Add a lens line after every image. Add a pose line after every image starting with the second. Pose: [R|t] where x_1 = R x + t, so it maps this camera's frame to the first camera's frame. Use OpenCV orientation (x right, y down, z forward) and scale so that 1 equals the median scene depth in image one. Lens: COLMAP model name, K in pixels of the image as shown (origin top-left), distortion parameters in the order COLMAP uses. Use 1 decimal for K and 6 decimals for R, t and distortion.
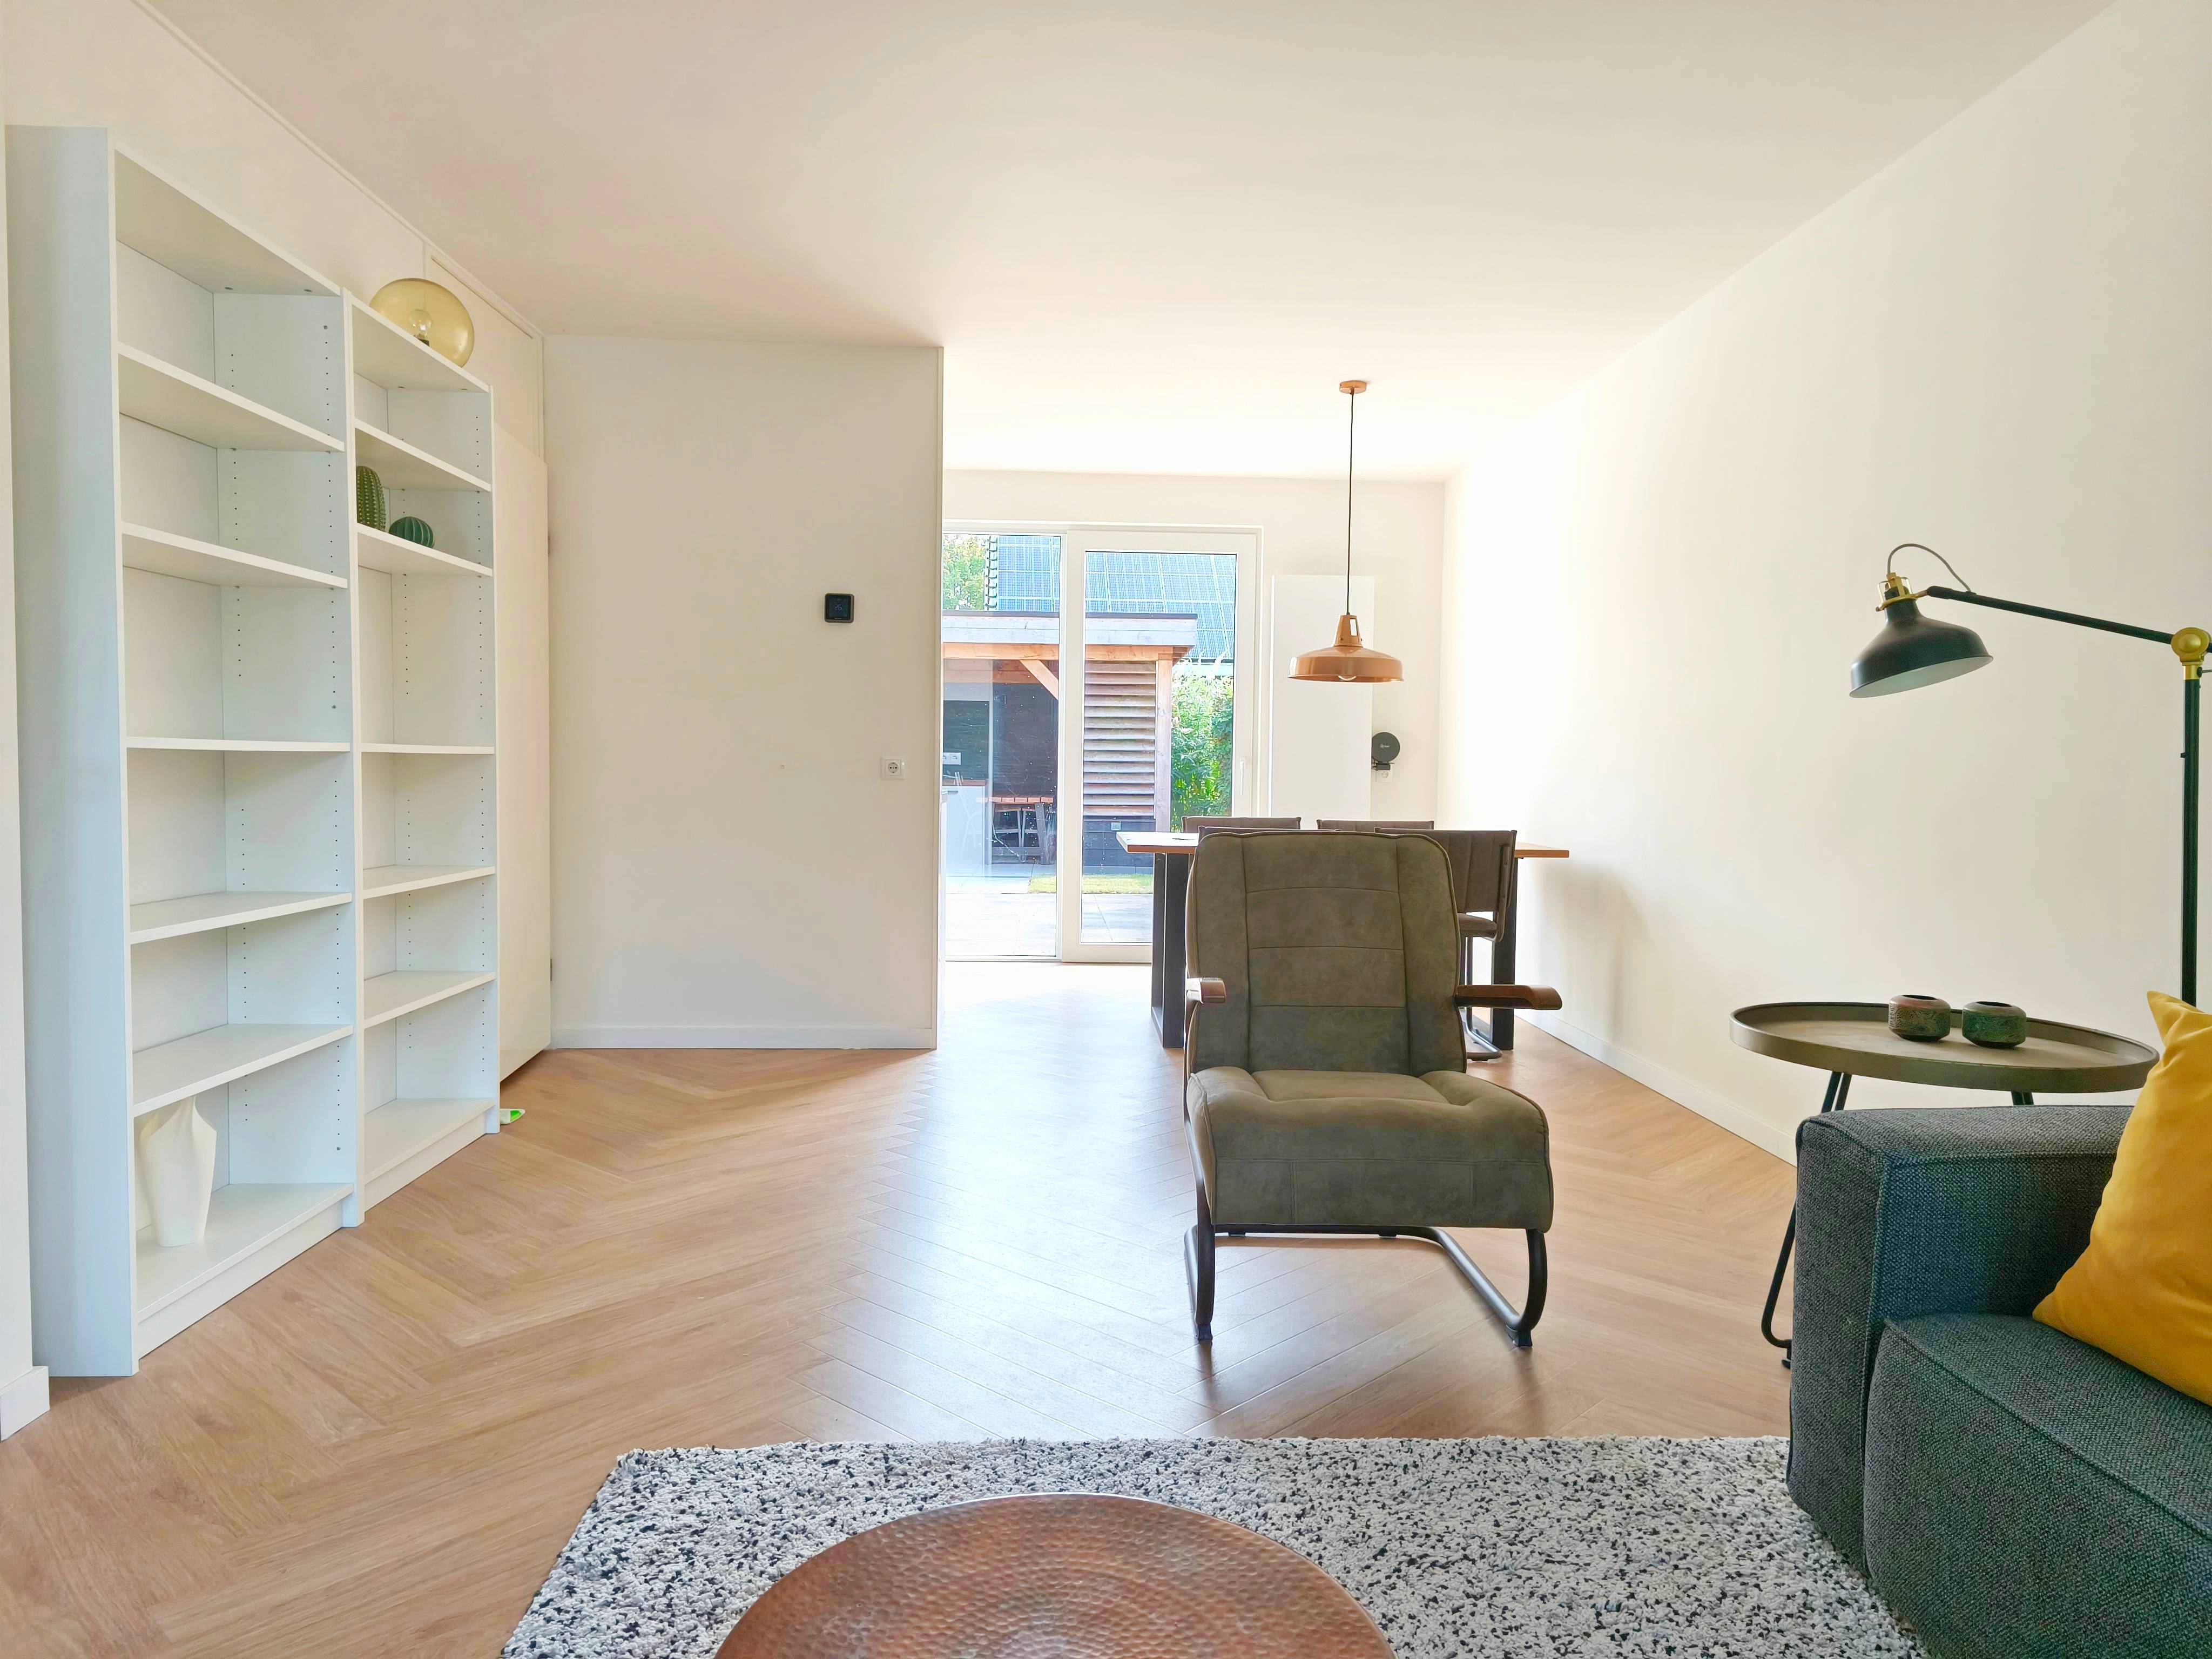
lens RADIAL K [[1471.1, 0, 1105.0], [0, 1471.1, 842.8], [0, 0, 1]] dist [0.071286, -0.057693]
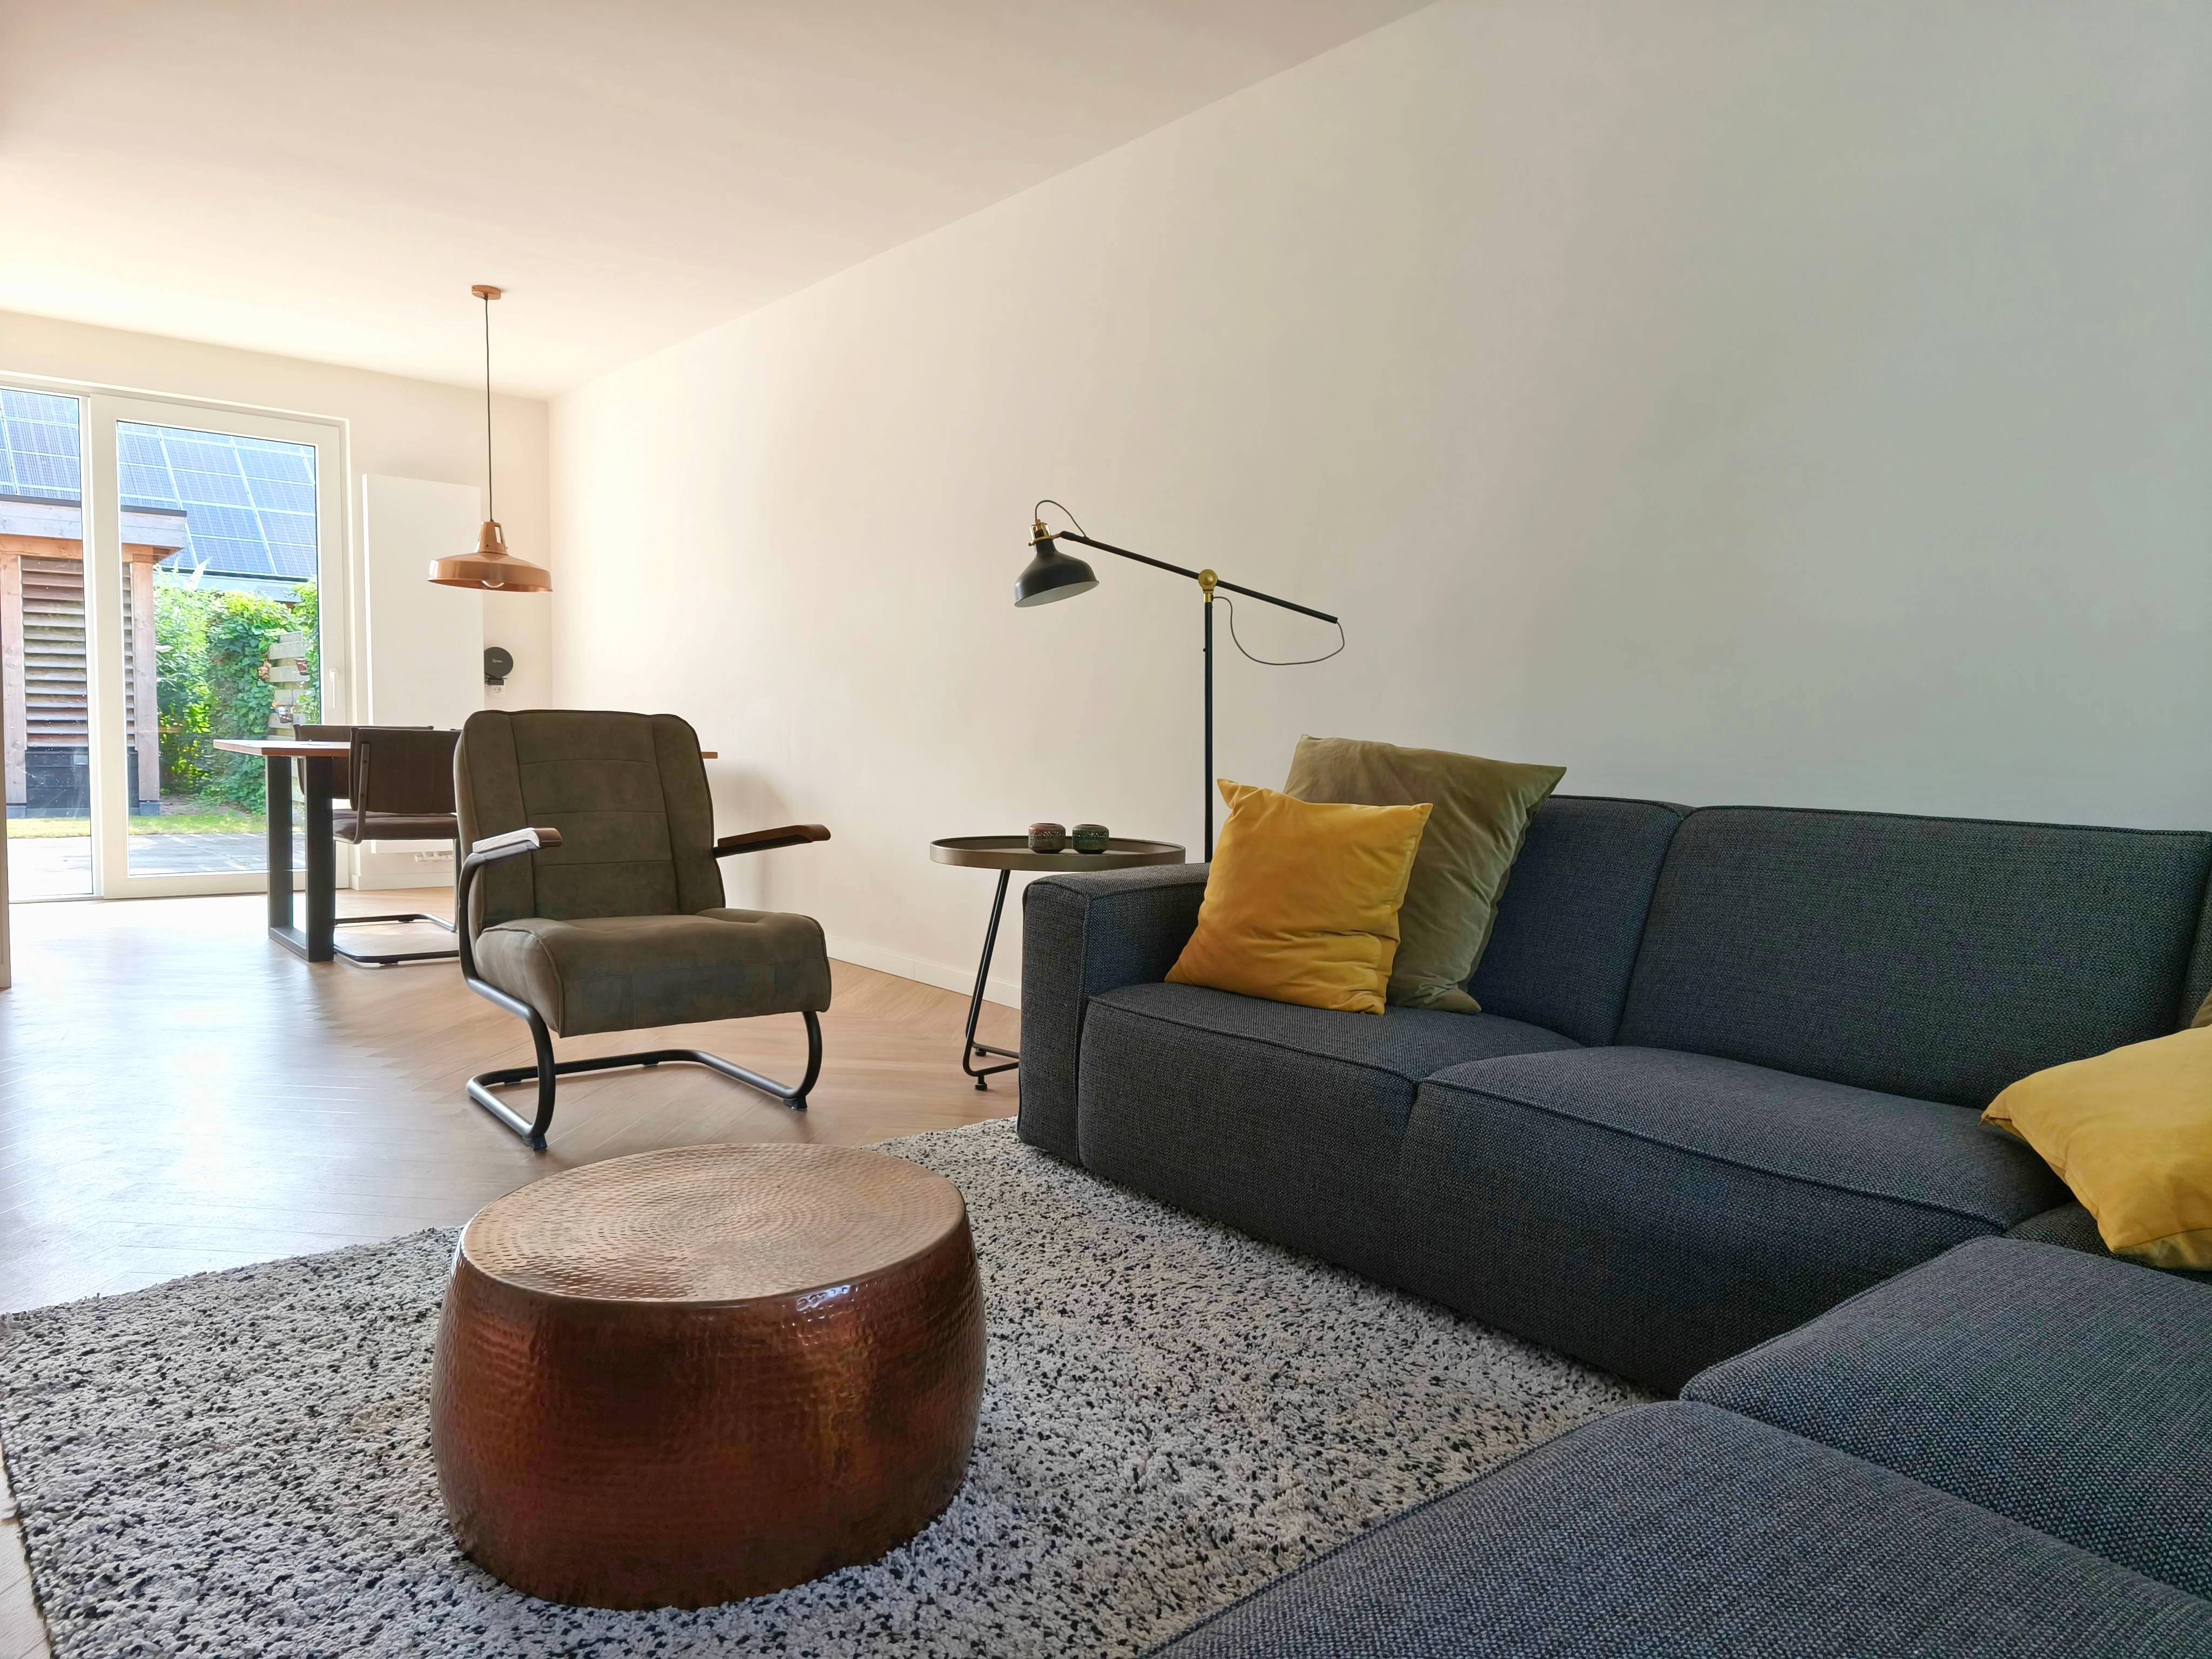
lens RADIAL K [[1468.6, 0, 1103.5], [0, 1468.6, 862.3], [0, 0, 1]] dist [0.075924, -0.051470]
pose [[0.799024, -0.049561, 0.599254, -0.281399], [0.019836, 0.998228, 0.056110, 0.068131], [-0.600972, -0.032946, 0.798591, -0.170786]]
